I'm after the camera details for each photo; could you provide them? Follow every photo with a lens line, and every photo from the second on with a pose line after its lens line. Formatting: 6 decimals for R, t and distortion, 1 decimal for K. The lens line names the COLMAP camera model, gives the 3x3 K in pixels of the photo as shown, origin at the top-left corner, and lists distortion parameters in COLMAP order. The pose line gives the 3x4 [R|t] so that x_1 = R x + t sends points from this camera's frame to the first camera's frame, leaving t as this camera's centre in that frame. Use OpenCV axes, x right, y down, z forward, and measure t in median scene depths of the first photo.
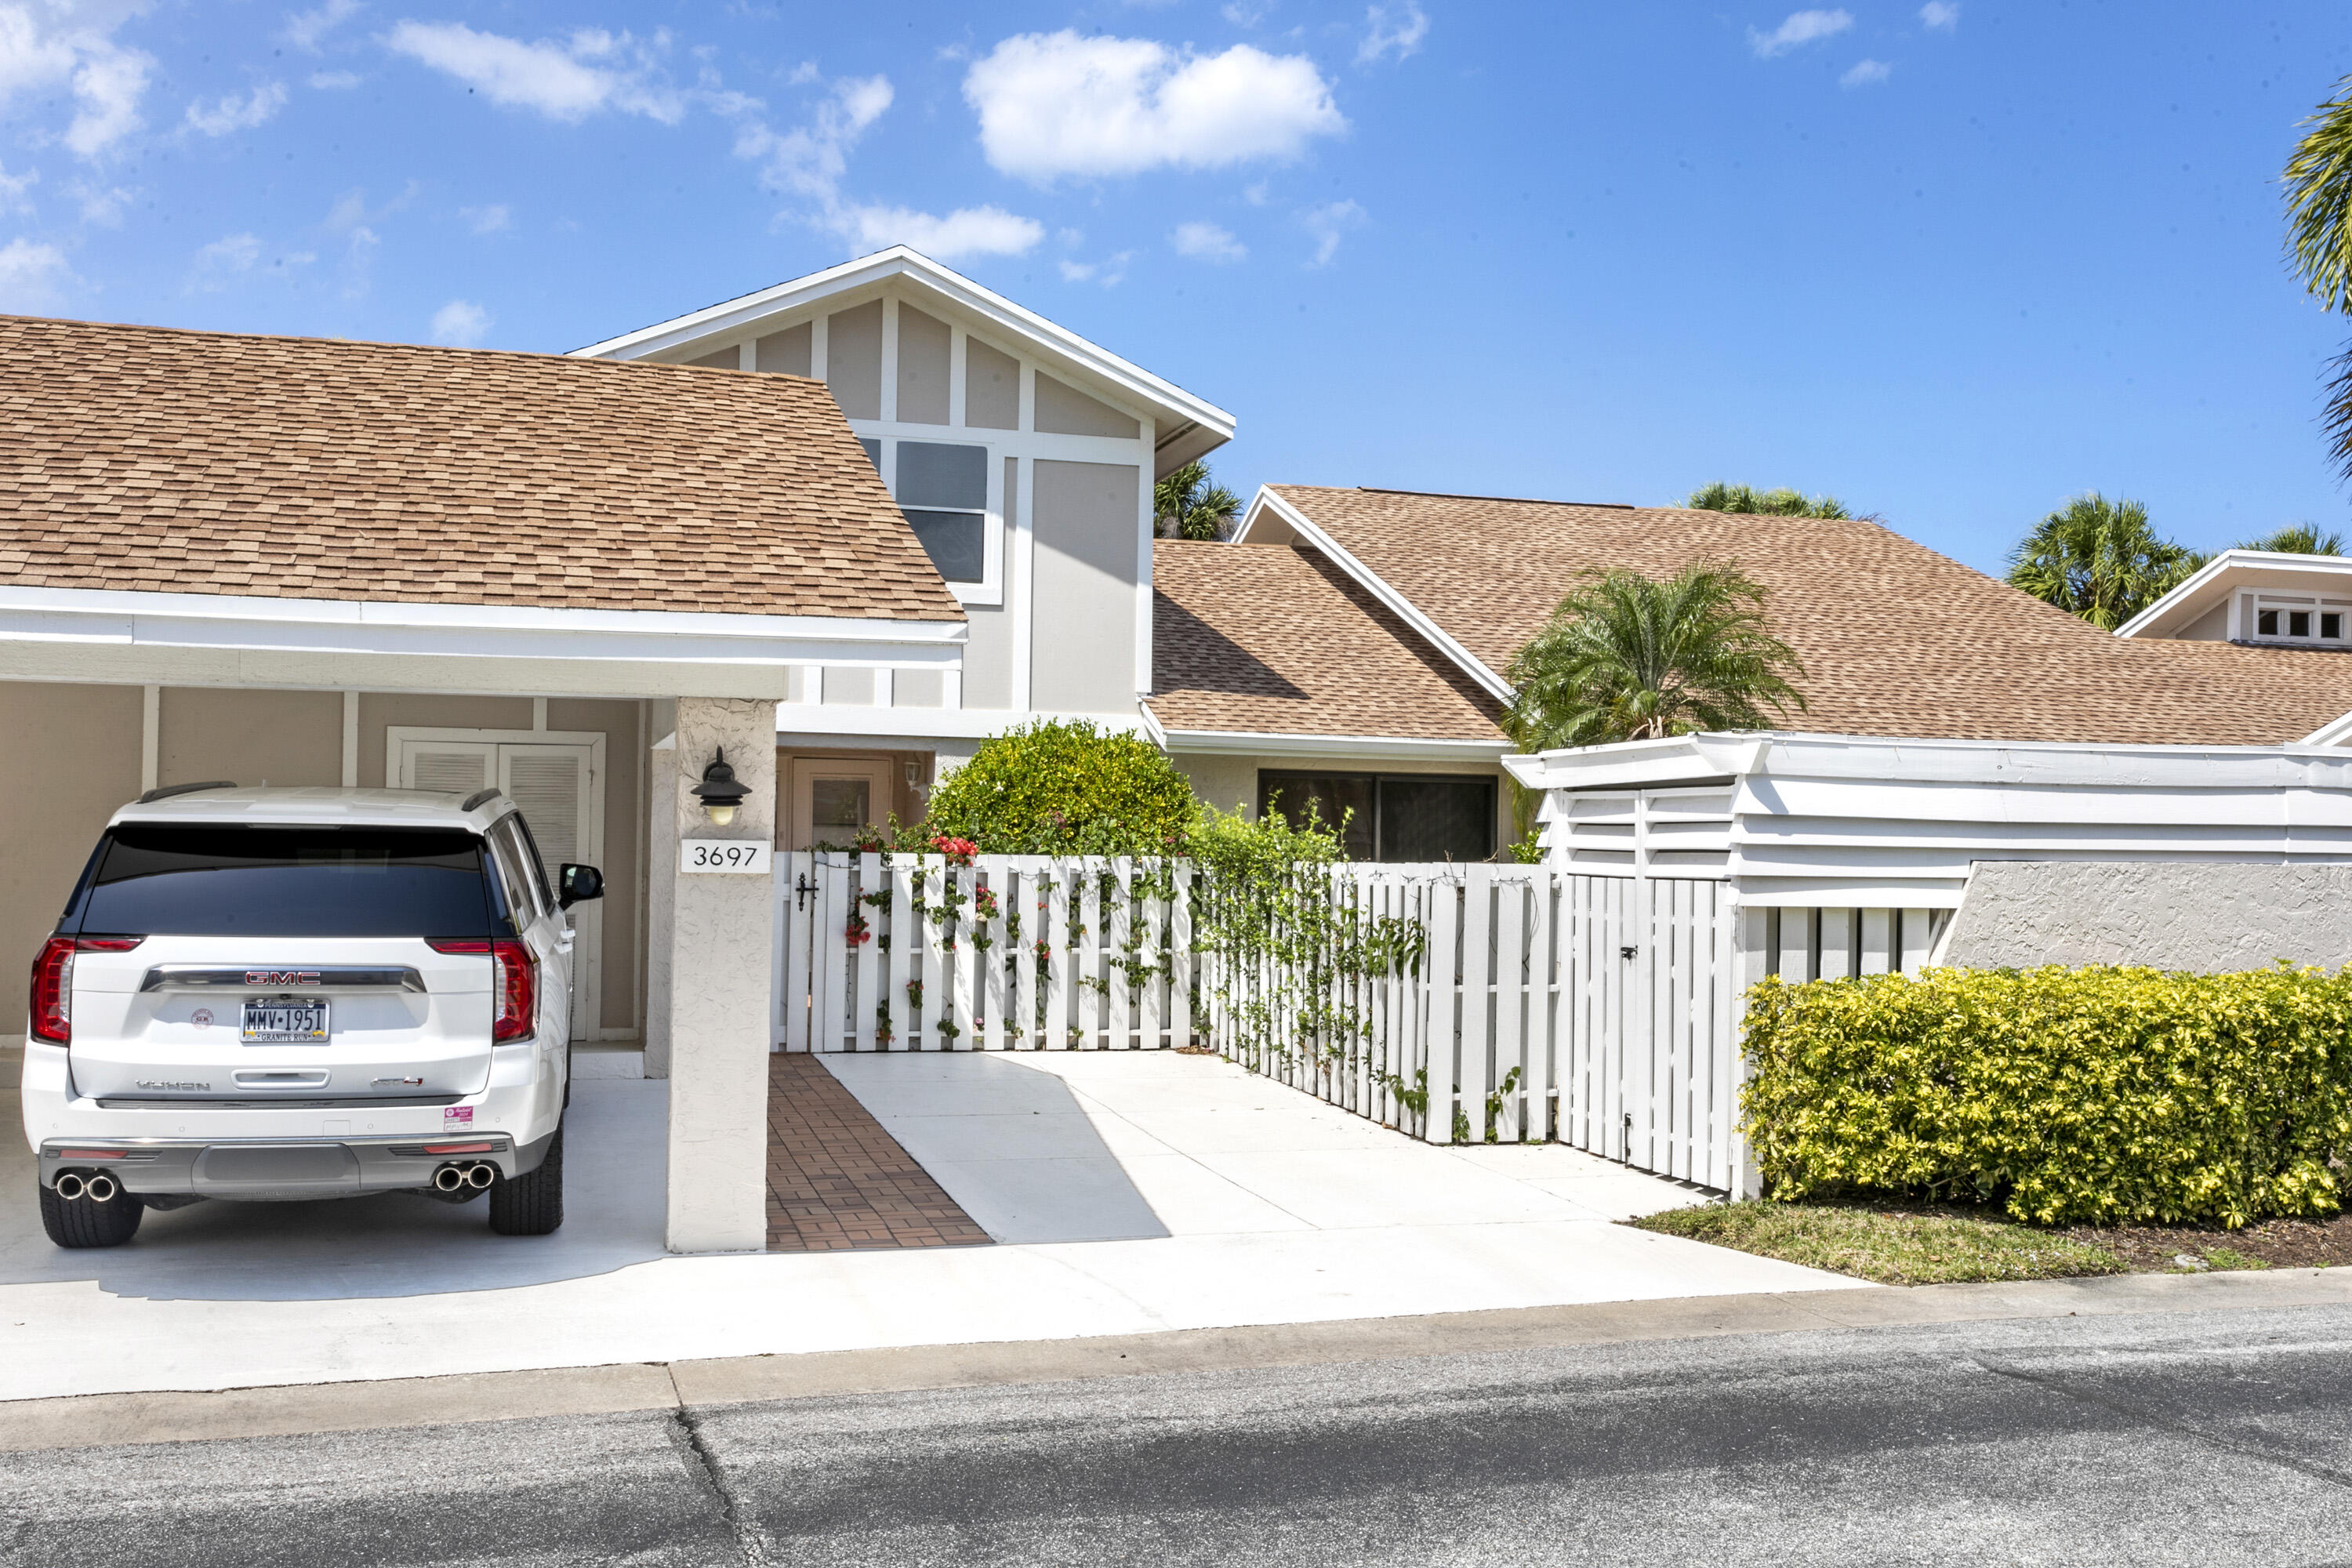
lens RADIAL K [[2235.6, 0, 1177.0], [0, 2235.6, 758.7], [0, 0, 1]] dist [0.009912, 0.000000]
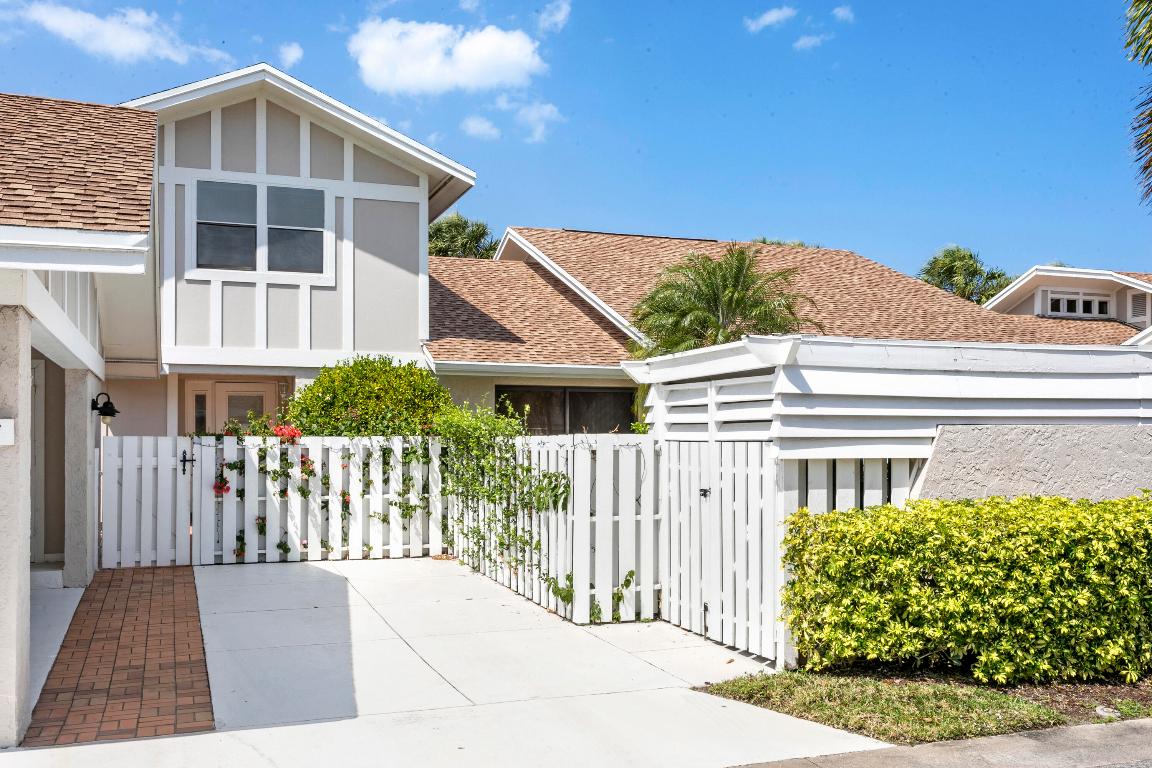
lens RADIAL K [[1095.0, 0, 576.6], [0, 1095.0, 395.5], [0, 0, 1]] dist [0.009912, 0.000000]
pose [[0.997762, -0.013369, 0.065516, 0.064522], [0.013381, 0.999910, 0.000253, 0.019483], [-0.065513, 0.000624, 0.997852, 0.260178]]
